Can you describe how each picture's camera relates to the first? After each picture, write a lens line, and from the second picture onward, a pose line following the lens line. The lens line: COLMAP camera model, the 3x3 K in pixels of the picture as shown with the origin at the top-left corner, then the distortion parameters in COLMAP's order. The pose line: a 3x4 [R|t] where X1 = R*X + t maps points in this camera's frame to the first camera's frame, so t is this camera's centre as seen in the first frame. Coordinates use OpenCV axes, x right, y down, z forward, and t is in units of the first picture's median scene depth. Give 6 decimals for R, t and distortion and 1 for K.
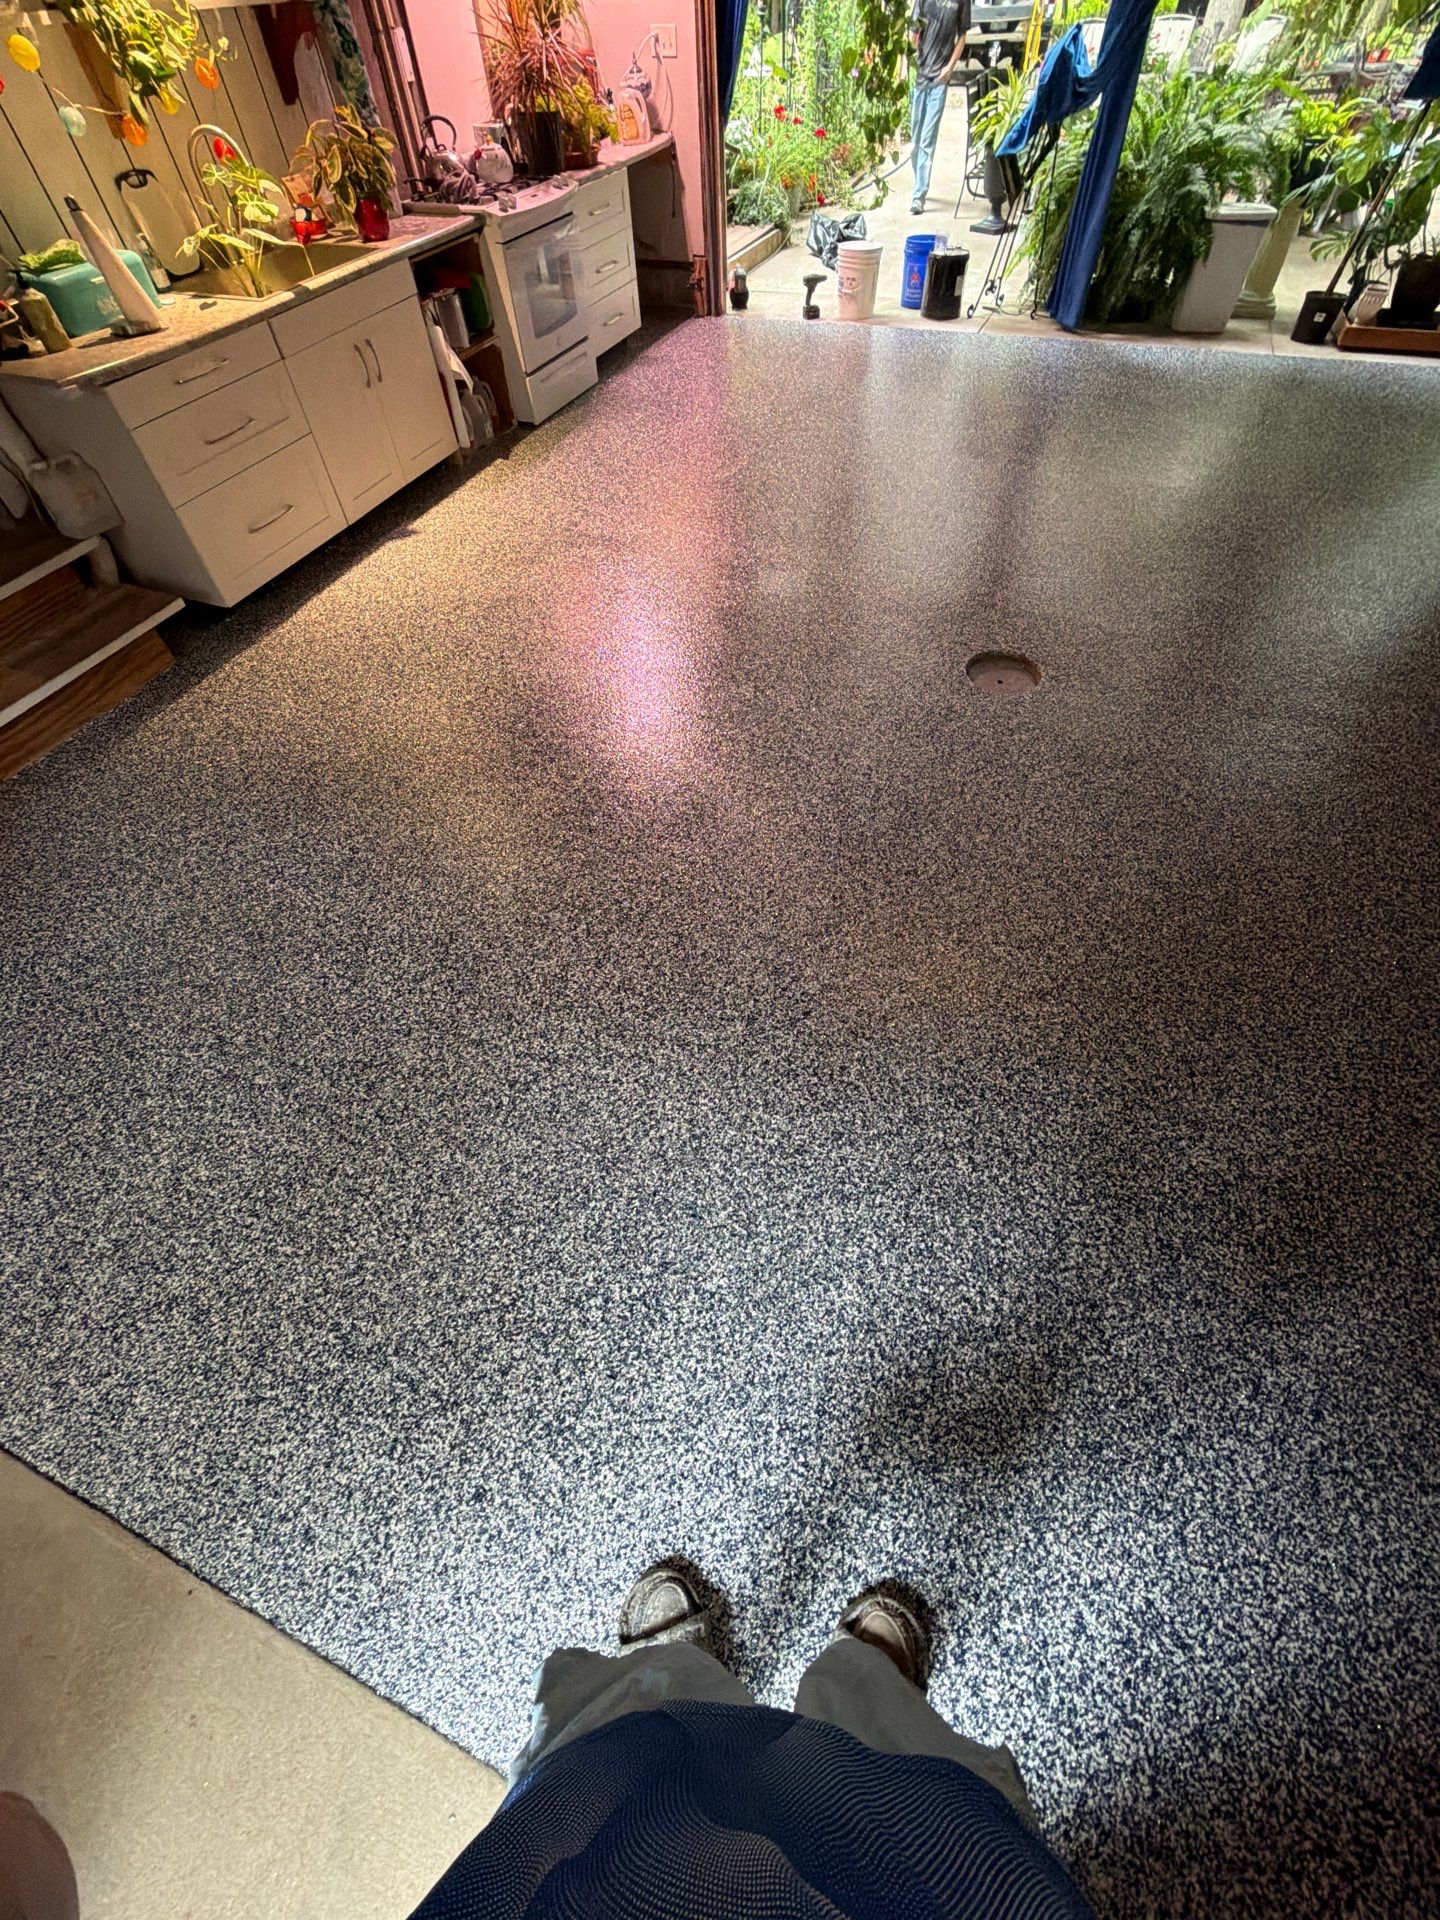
lens RADIAL K [[765.8, 0, 720.4], [0, 765.8, 957.4], [0, 0, 1]] dist [0.000340, 0.000129]
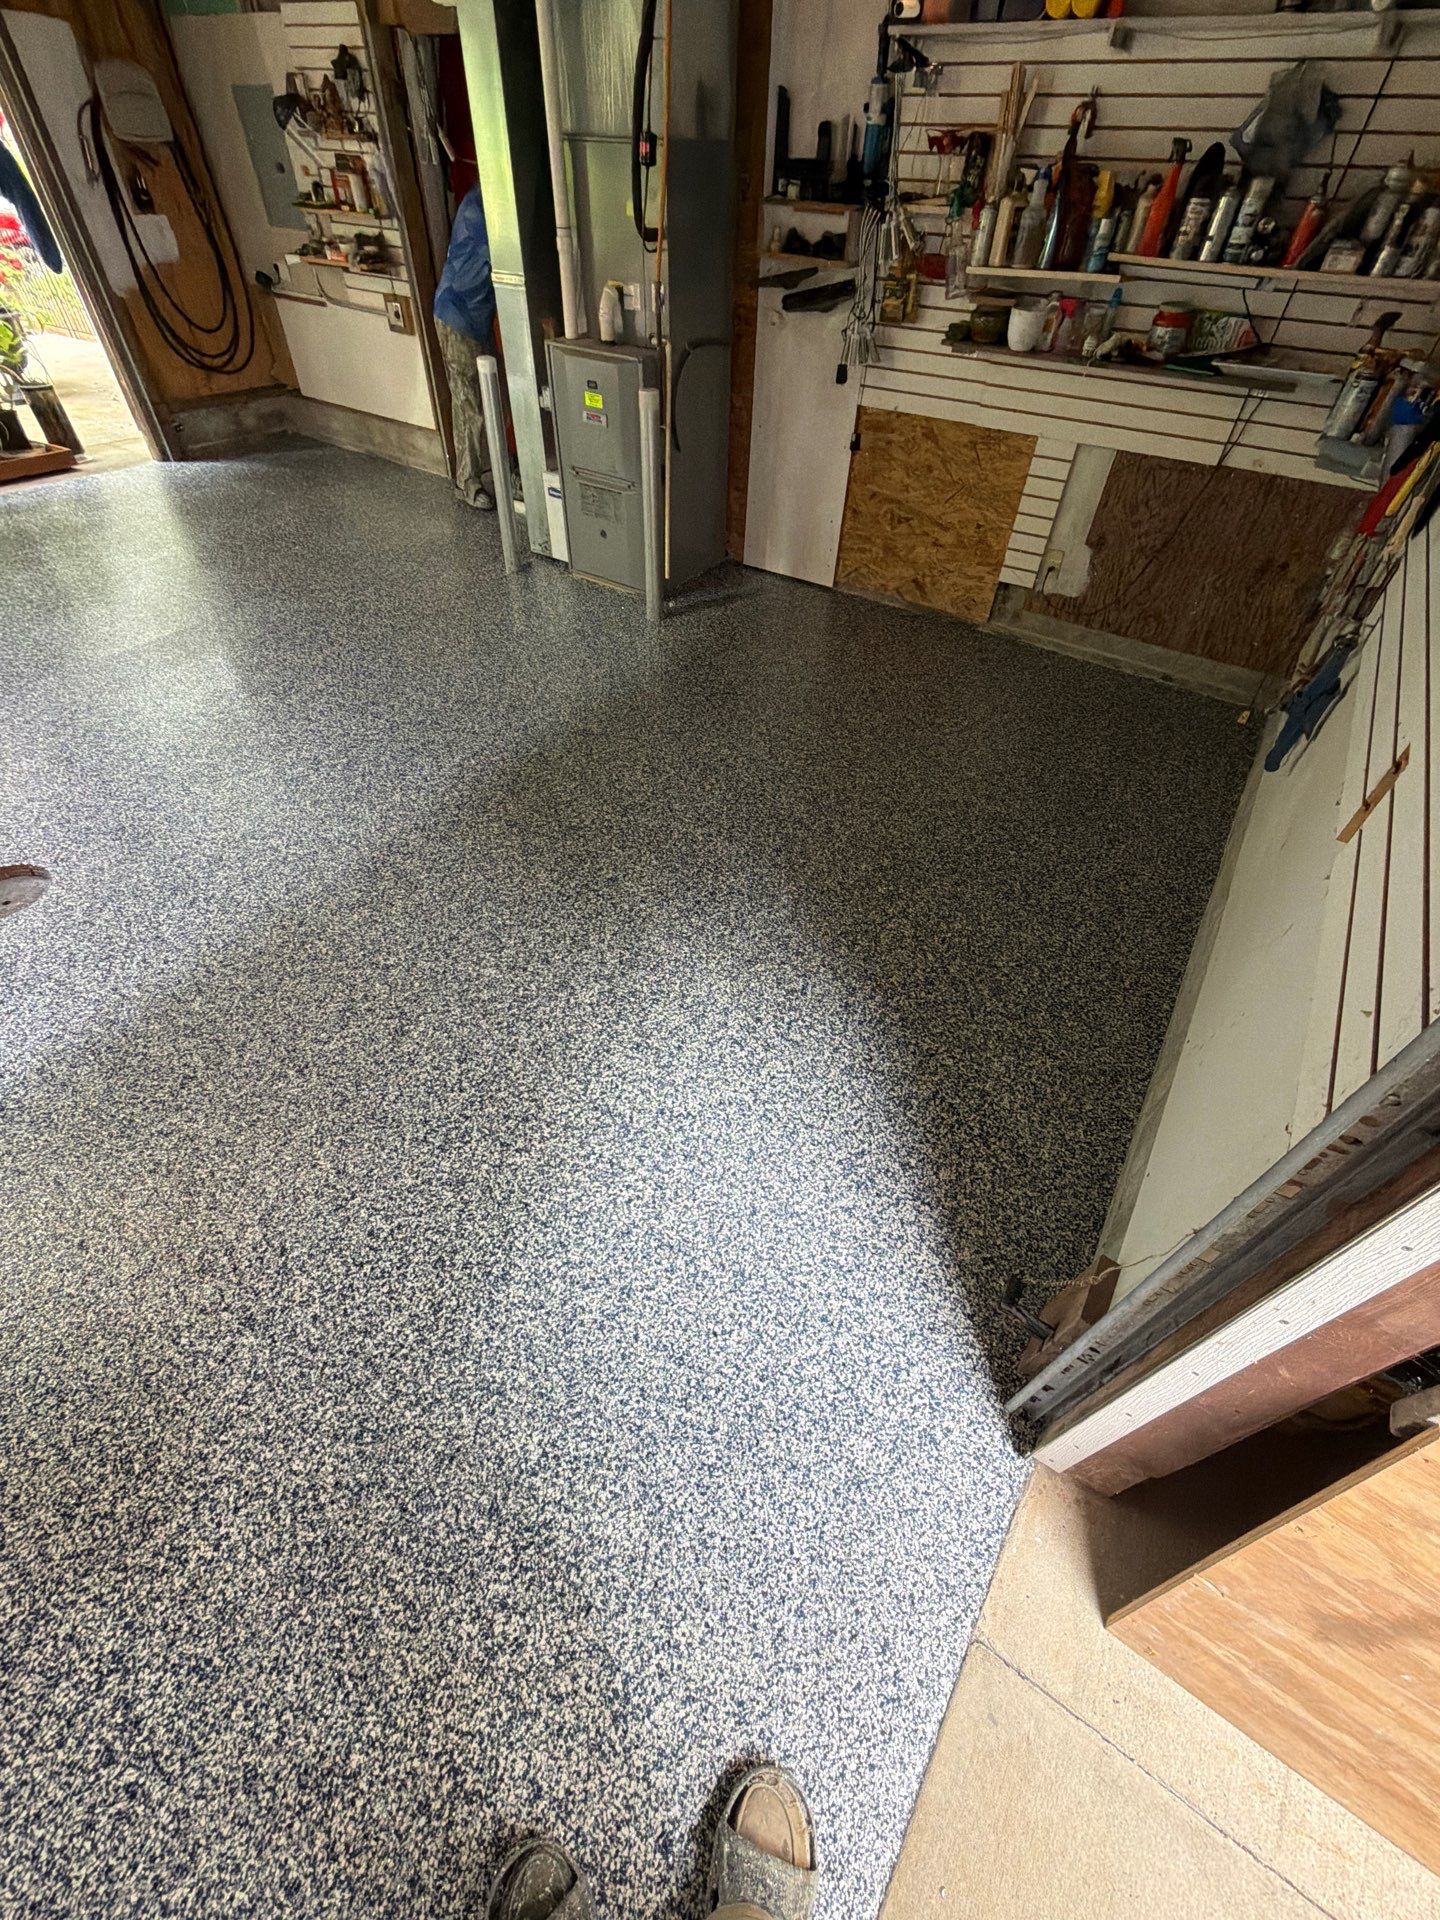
lens RADIAL K [[765.8, 0, 719.3], [0, 765.8, 957.1], [0, 0, 1]] dist [0.000340, 0.000129]
pose [[0.198101, -0.676057, 0.709721, -0.172305], [0.750291, 0.570515, 0.334030, -0.032940], [-0.630729, 0.466326, 0.620259, 0.029537]]
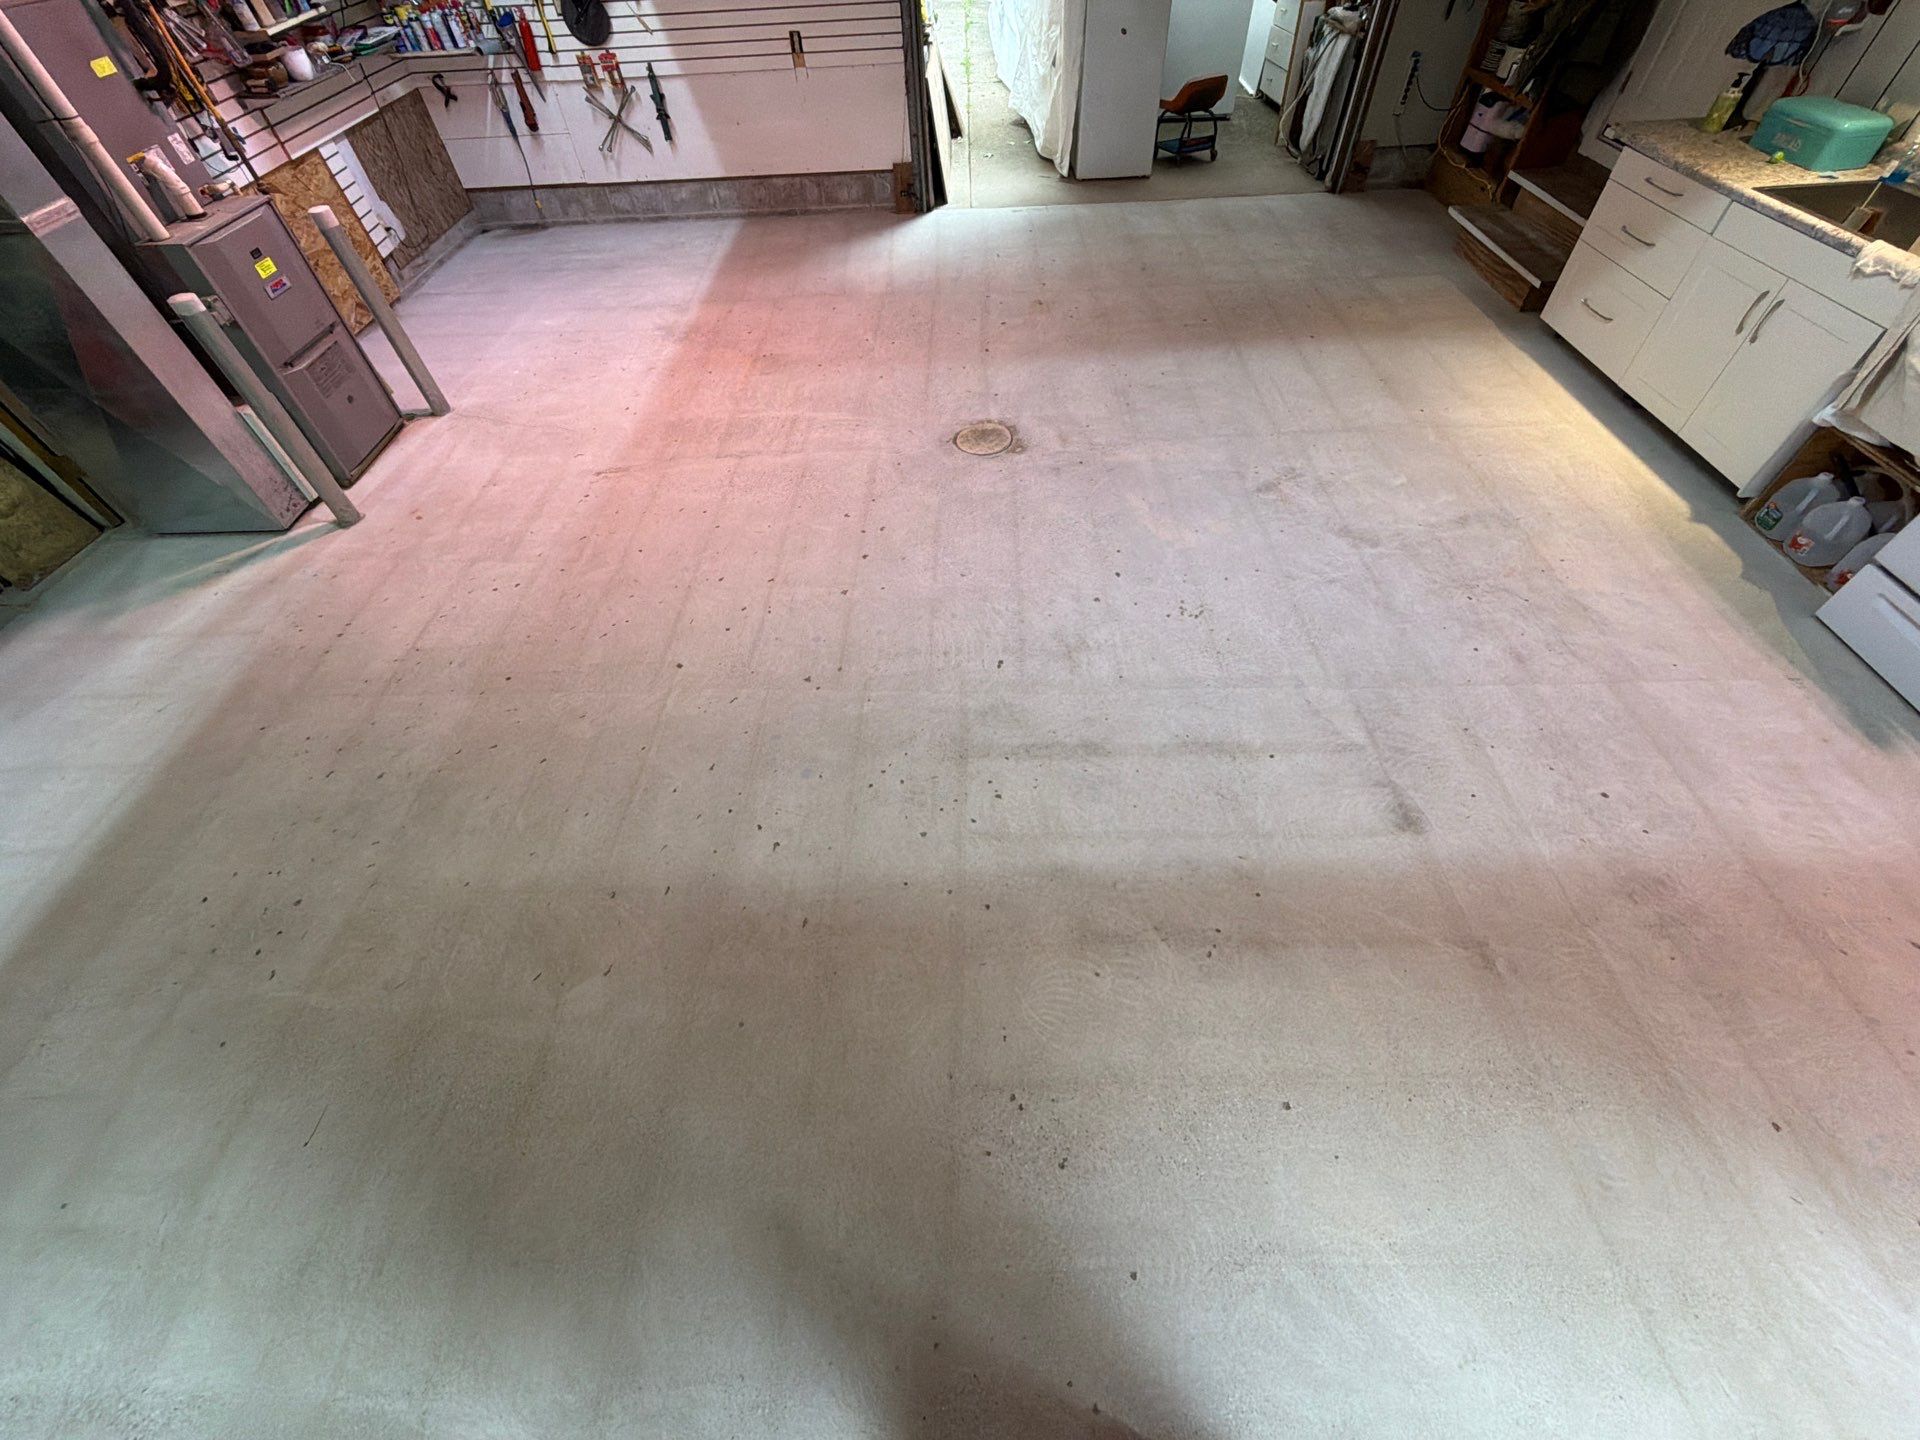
lens RADIAL K [[765.8, 0, 958.1], [0, 765.8, 717.8], [0, 0, 1]] dist [0.000340, 0.000129]
pose [[-0.924079, 0.334587, -0.184743, 1.218836], [-0.254088, -0.176712, 0.950901, -2.538893], [0.285513, 0.925648, 0.248310, 1.653154]]
